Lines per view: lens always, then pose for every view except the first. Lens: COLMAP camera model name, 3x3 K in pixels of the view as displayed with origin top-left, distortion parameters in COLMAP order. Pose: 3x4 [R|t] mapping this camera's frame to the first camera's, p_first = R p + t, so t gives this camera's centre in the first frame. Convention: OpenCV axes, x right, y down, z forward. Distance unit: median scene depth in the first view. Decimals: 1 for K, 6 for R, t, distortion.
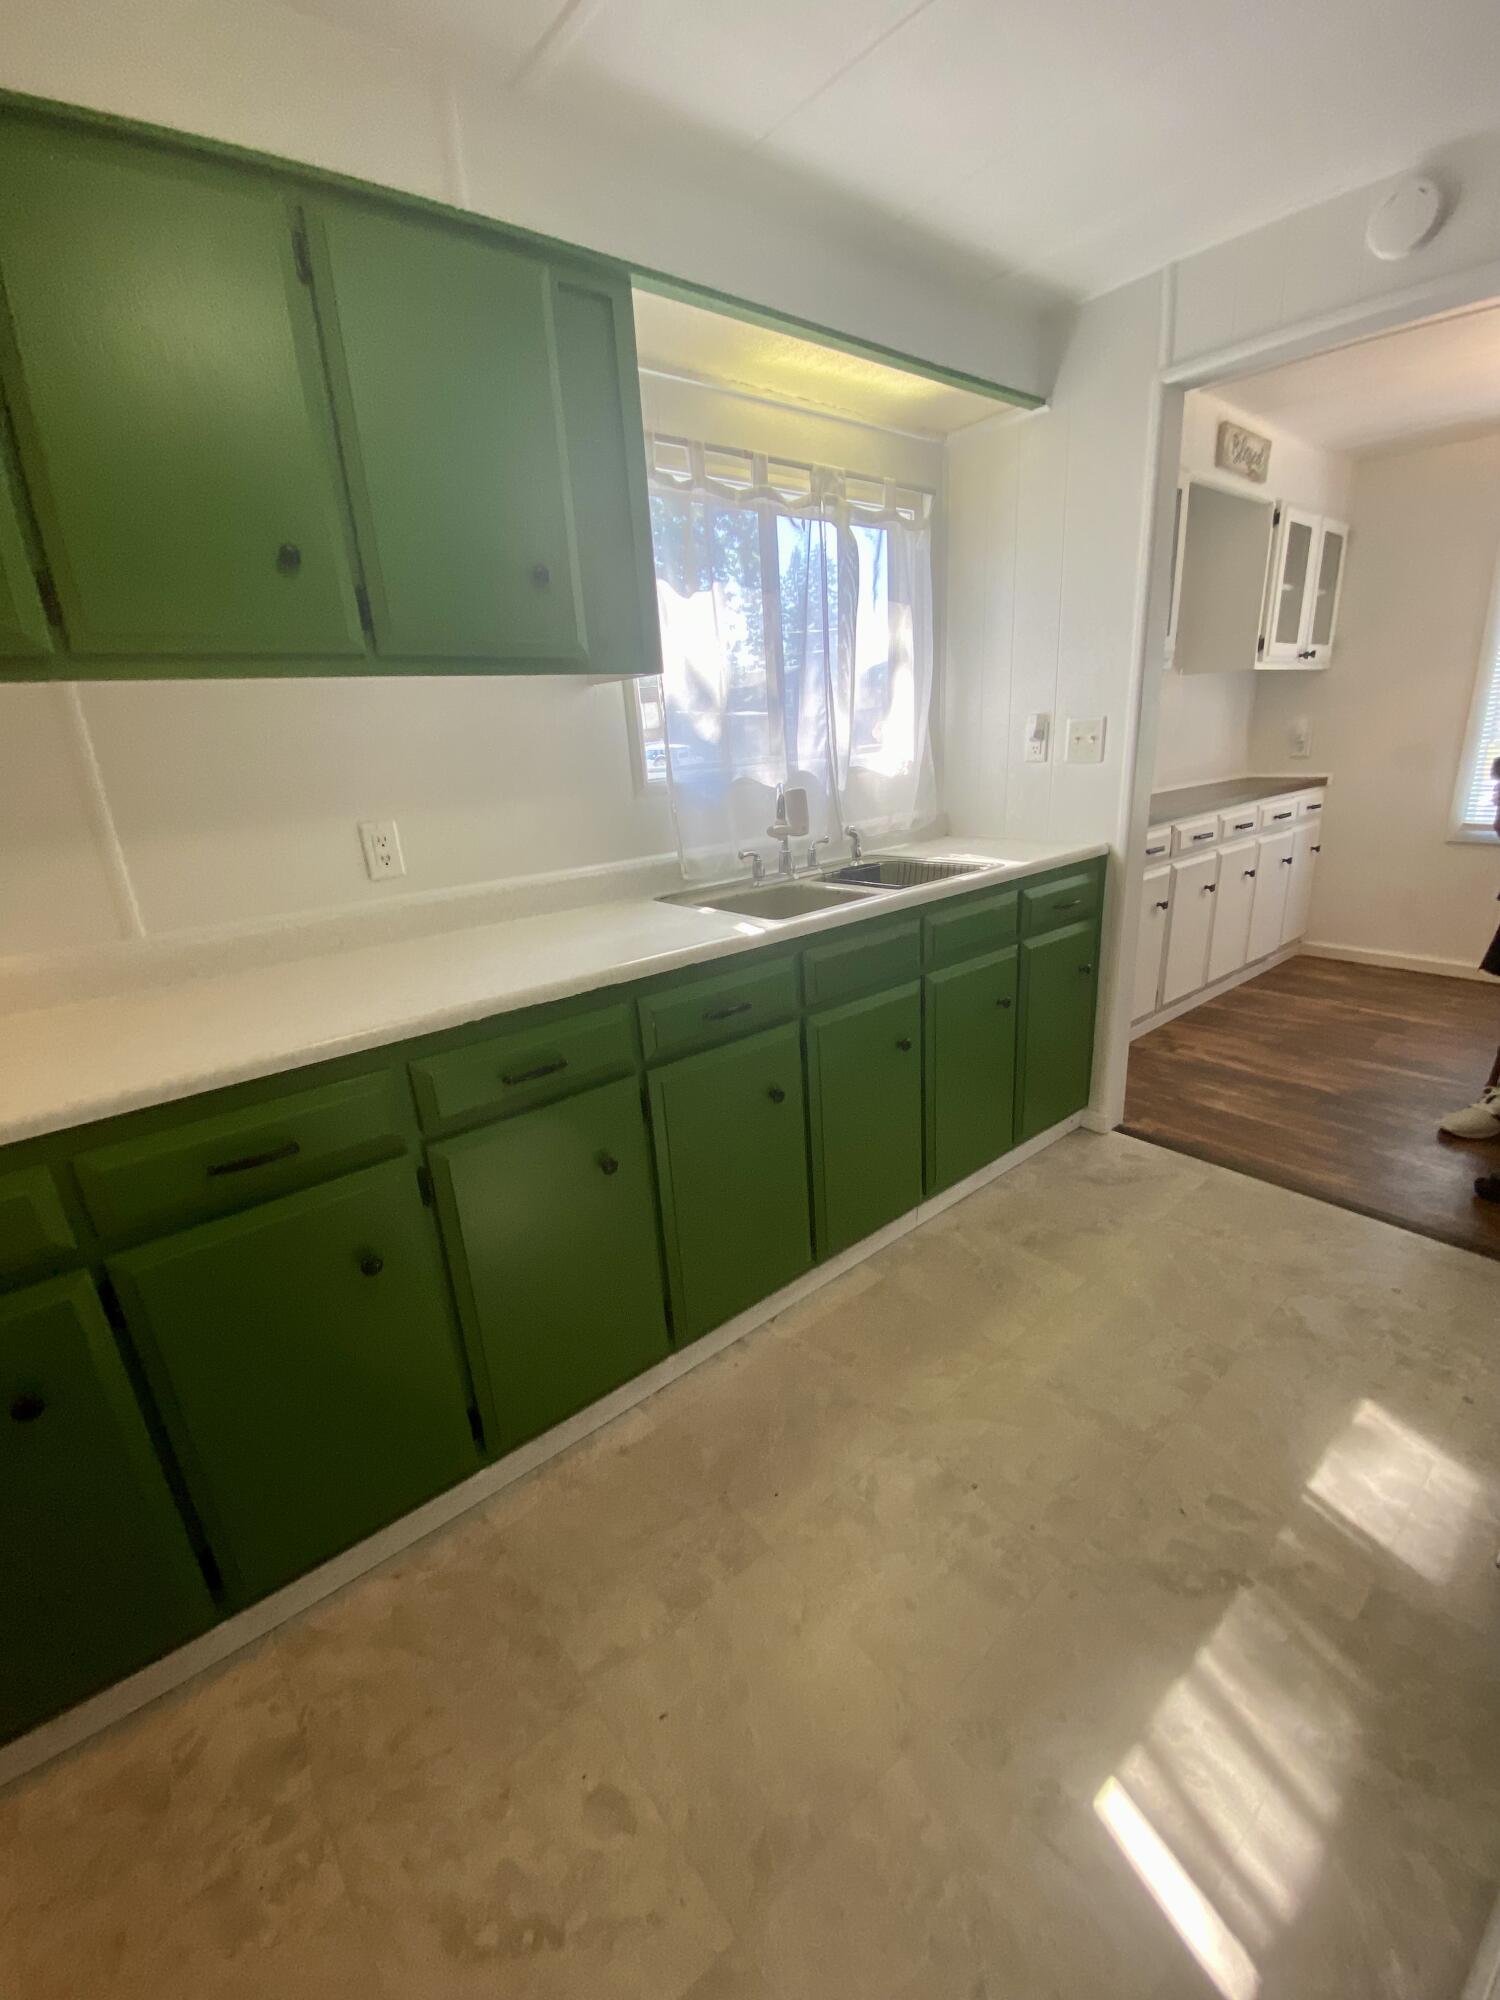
lens RADIAL K [[808.8, 0, 745.7], [0, 808.8, 996.5], [0, 0, 1]] dist [0.022421, -0.023883]
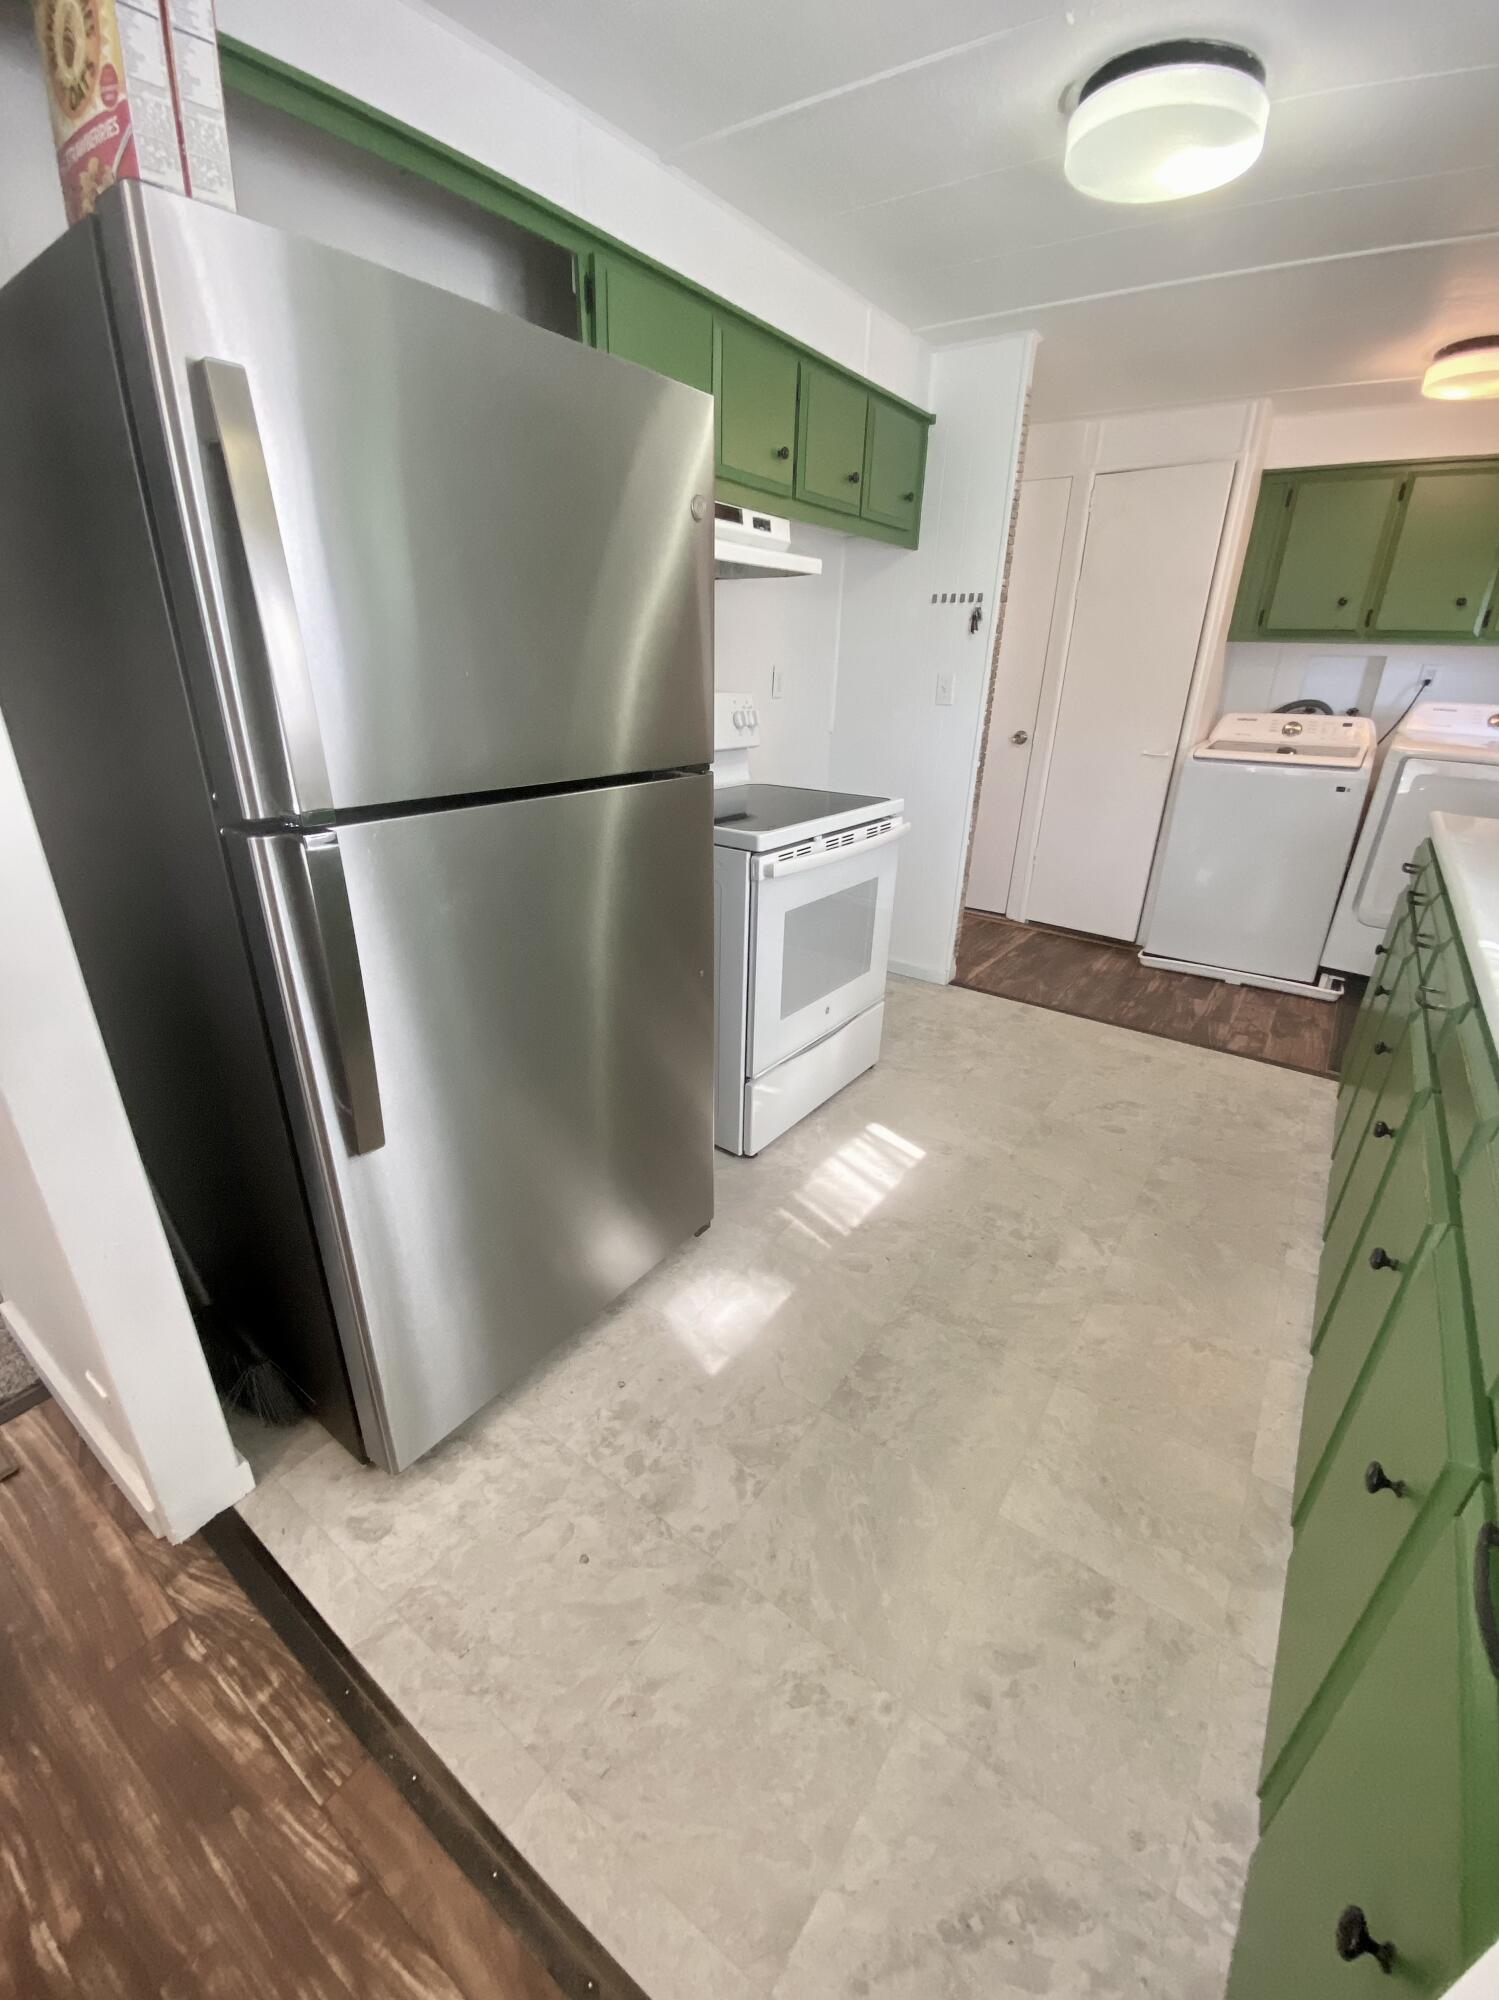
lens RADIAL K [[808.8, 0, 745.2], [0, 808.8, 996.5], [0, 0, 1]] dist [0.022421, -0.023883]
pose [[-0.963520, 0.138381, -0.229084, 0.971549], [-0.050295, 0.747084, 0.662824, -0.574237], [0.262867, 0.650166, -0.712871, 1.539090]]
